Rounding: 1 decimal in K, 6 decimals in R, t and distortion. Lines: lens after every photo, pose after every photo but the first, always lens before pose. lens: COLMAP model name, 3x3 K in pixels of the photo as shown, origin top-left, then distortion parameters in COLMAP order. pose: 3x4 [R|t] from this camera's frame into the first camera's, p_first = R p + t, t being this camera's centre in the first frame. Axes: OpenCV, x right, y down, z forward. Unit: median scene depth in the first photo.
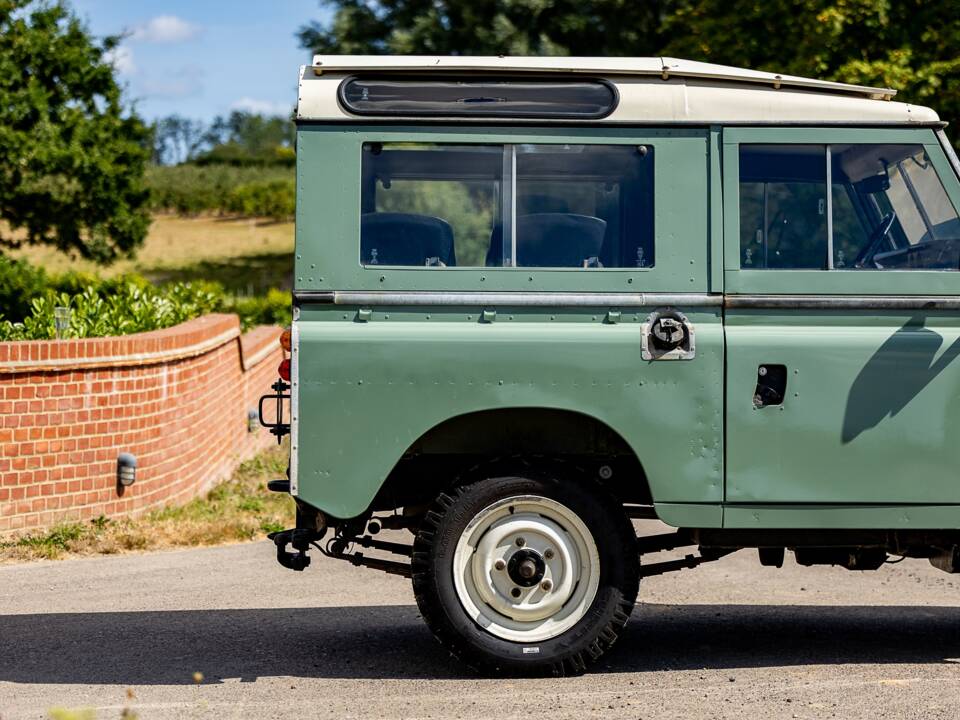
lens RADIAL K [[2295.0, 0, 480.0], [0, 2295.0, 360.0], [0, 0, 1]] dist [-0.050007, 0.130871]
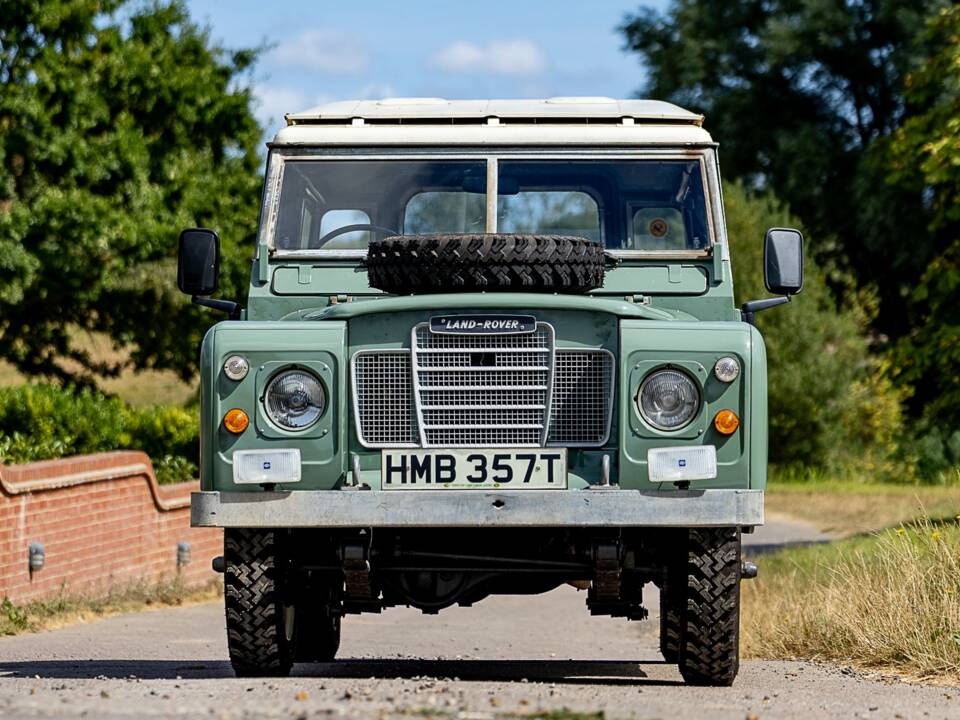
lens RADIAL K [[3987.7, 0, 480.0], [0, 3987.7, 360.0], [0, 0, 1]] dist [-0.086658, -3.477251]
pose [[0.988600, -0.014026, -0.149908, 0.077206], [0.005928, 0.998505, -0.054330, 0.009550], [0.150446, 0.052822, 0.987206, -0.110086]]
